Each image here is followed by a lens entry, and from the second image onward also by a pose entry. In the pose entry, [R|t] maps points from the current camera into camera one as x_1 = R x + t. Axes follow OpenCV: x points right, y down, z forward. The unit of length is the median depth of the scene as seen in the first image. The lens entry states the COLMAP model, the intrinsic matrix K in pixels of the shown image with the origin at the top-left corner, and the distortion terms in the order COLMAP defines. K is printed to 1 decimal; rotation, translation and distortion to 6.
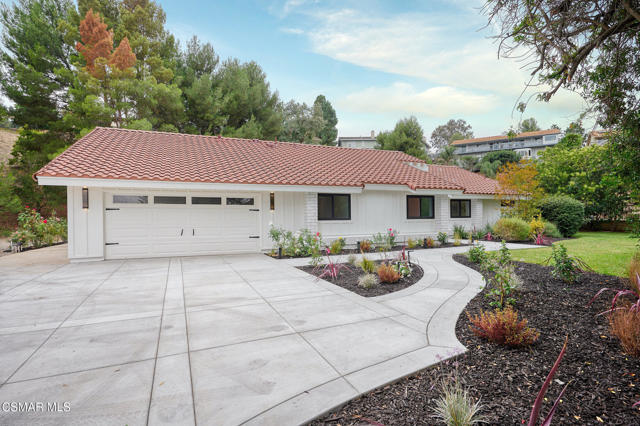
lens RADIAL K [[327.5, 0, 325.7], [0, 327.5, 216.3], [0, 0, 1]] dist [-0.004253, 0.000069]
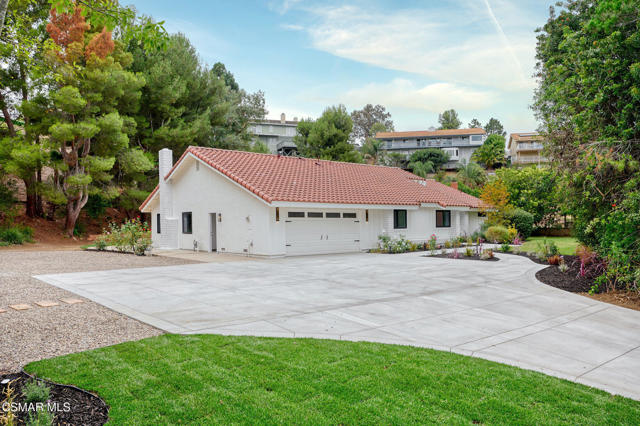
lens RADIAL K [[467.8, 0, 322.5], [0, 467.8, 210.8], [0, 0, 1]] dist [-0.006208, 0.001959]
pose [[0.950030, 0.010009, 0.311998, -0.162215], [-0.003920, 0.999790, -0.020138, -0.004017], [-0.312134, 0.017909, 0.949869, -0.142379]]
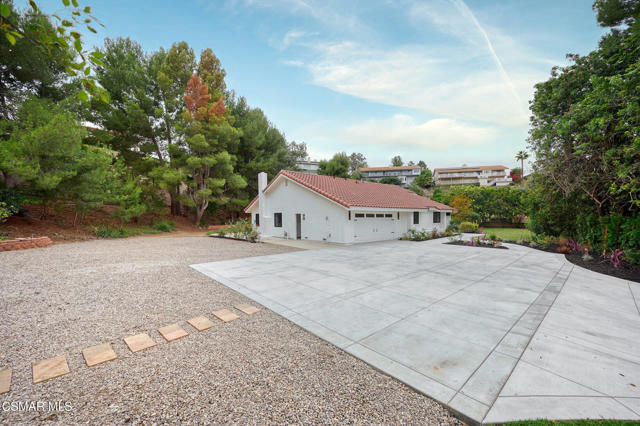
lens RADIAL K [[246.3, 0, 322.6], [0, 246.3, 213.8], [0, 0, 1]] dist [-0.002183, 0.000131]
pose [[0.949464, 0.008104, 0.313771, -0.190795], [-0.006326, 0.999958, -0.006683, -0.007255], [-0.313812, 0.004360, 0.949475, -0.064194]]
